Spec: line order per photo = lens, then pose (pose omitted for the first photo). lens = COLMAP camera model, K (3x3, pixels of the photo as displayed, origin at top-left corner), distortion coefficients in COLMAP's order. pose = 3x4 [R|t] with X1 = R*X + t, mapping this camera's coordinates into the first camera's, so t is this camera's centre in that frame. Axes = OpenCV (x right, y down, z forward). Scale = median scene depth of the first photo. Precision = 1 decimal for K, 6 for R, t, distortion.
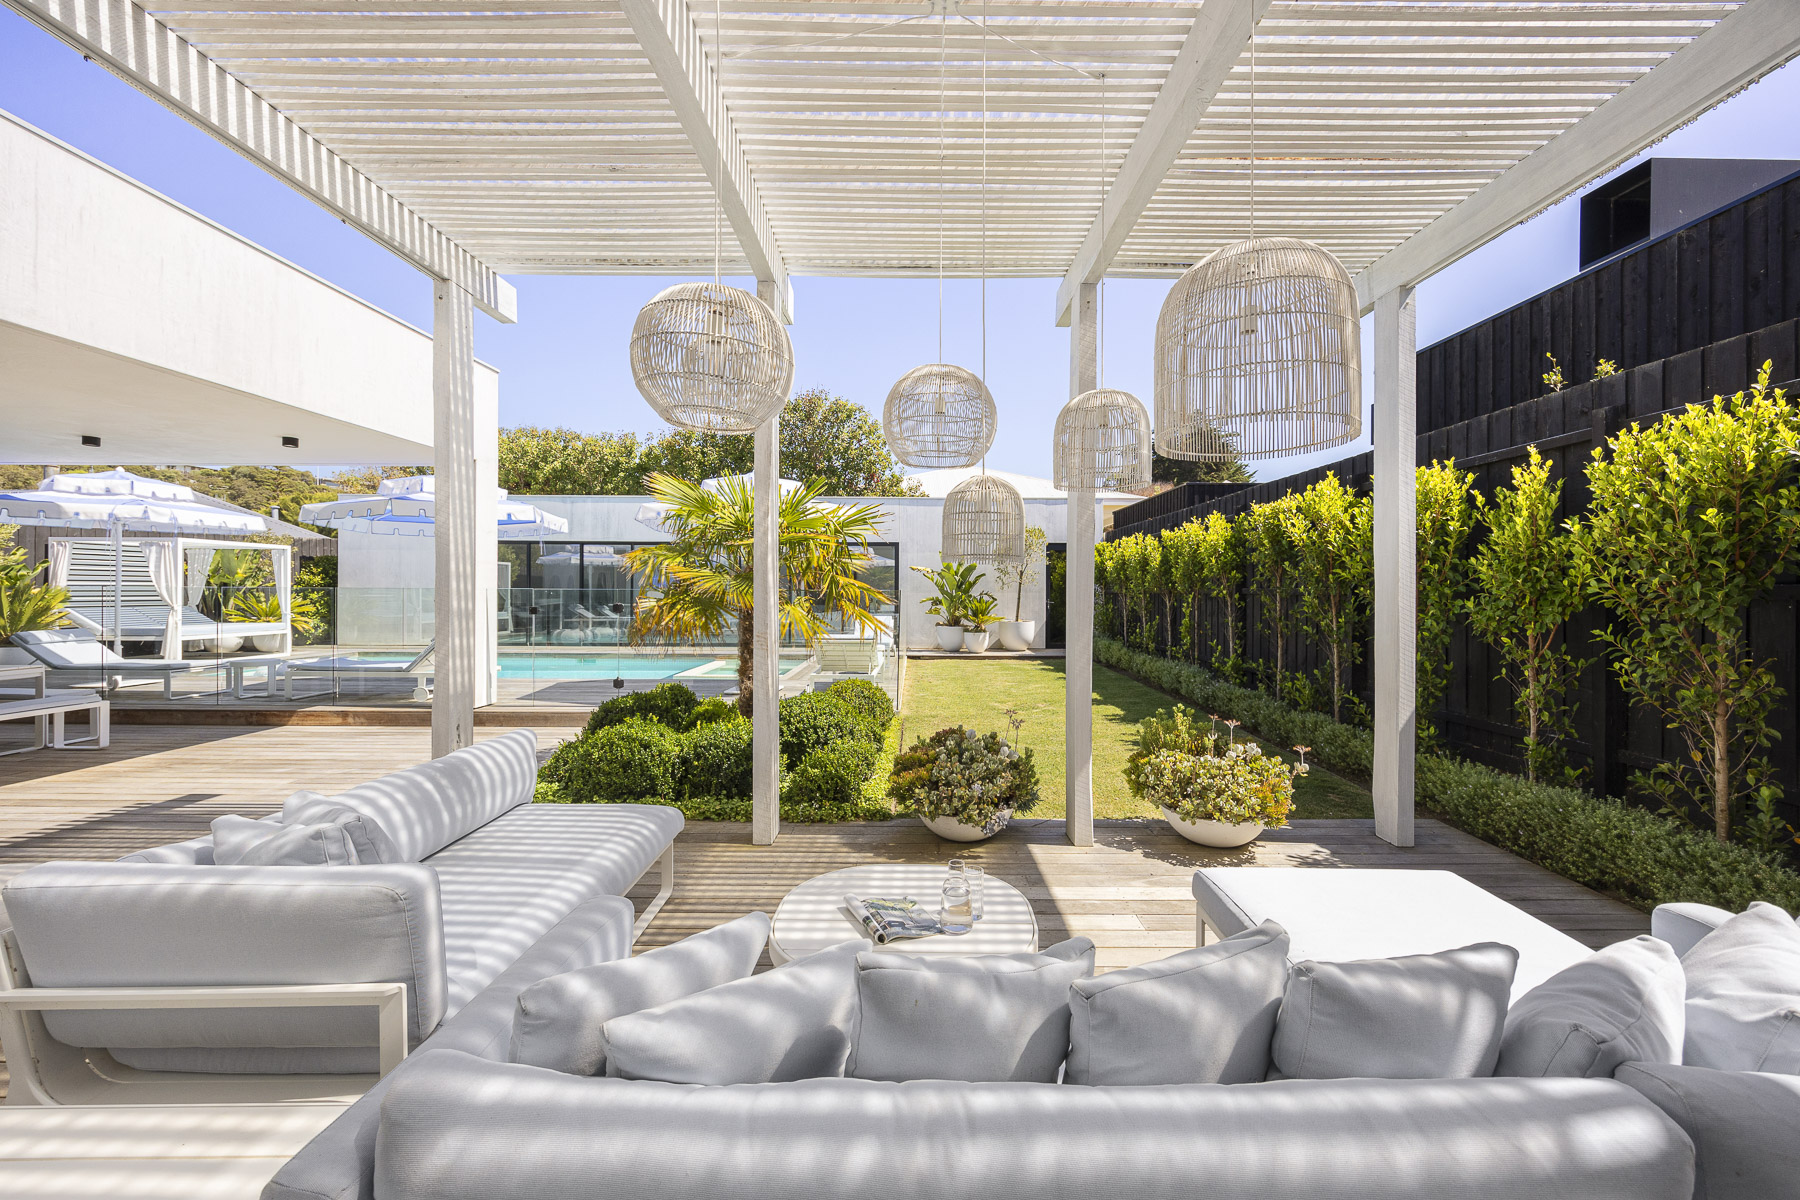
lens RADIAL K [[703.0, 0, 897.1], [0, 703.0, 594.7], [0, 0, 1]] dist [0.000302, 0.000009]
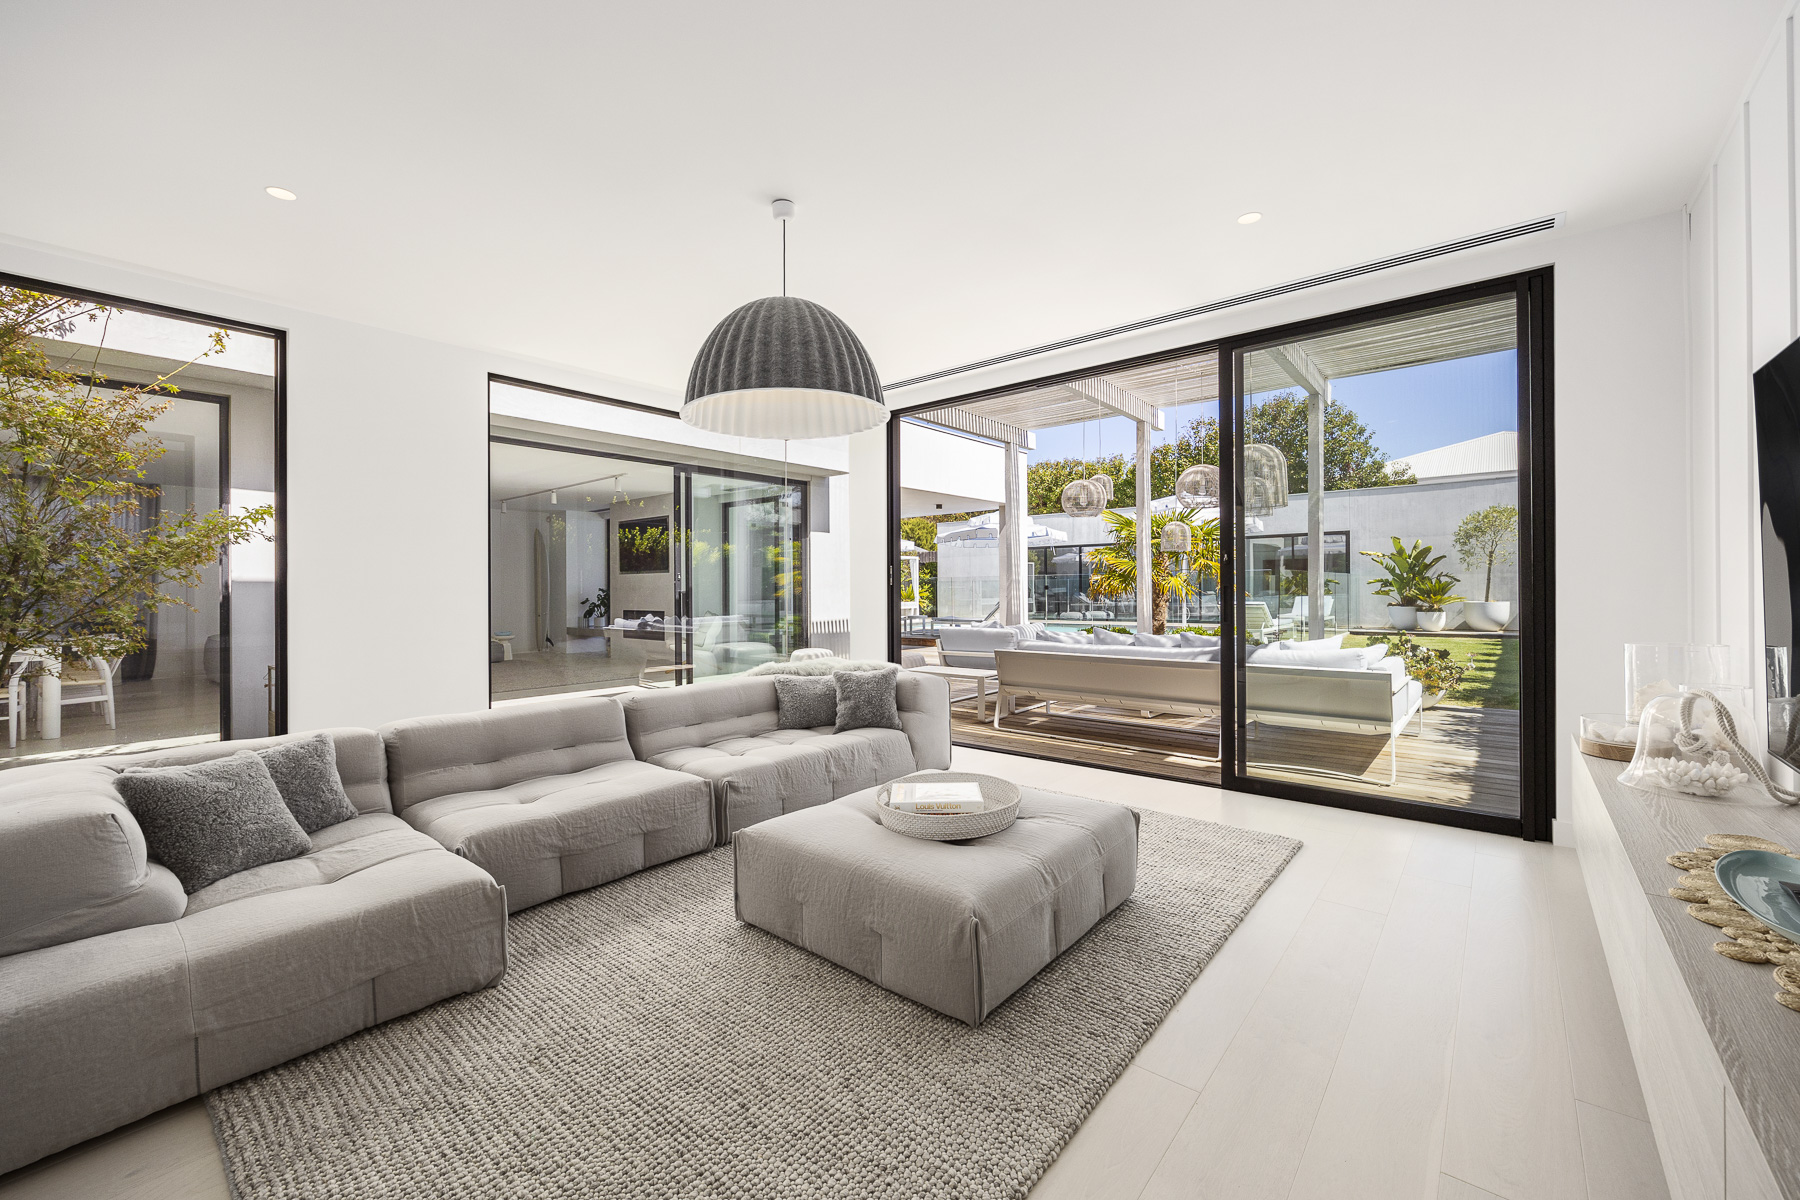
lens RADIAL K [[703.0, 0, 897.1], [0, 703.0, 594.7], [0, 0, 1]] dist [0.000302, 0.000009]
pose [[0.768084, -0.007841, -0.640301, 0.167969], [0.010291, 0.999947, 0.000100, 0.019230], [0.640266, -0.006667, 0.768124, -0.307883]]
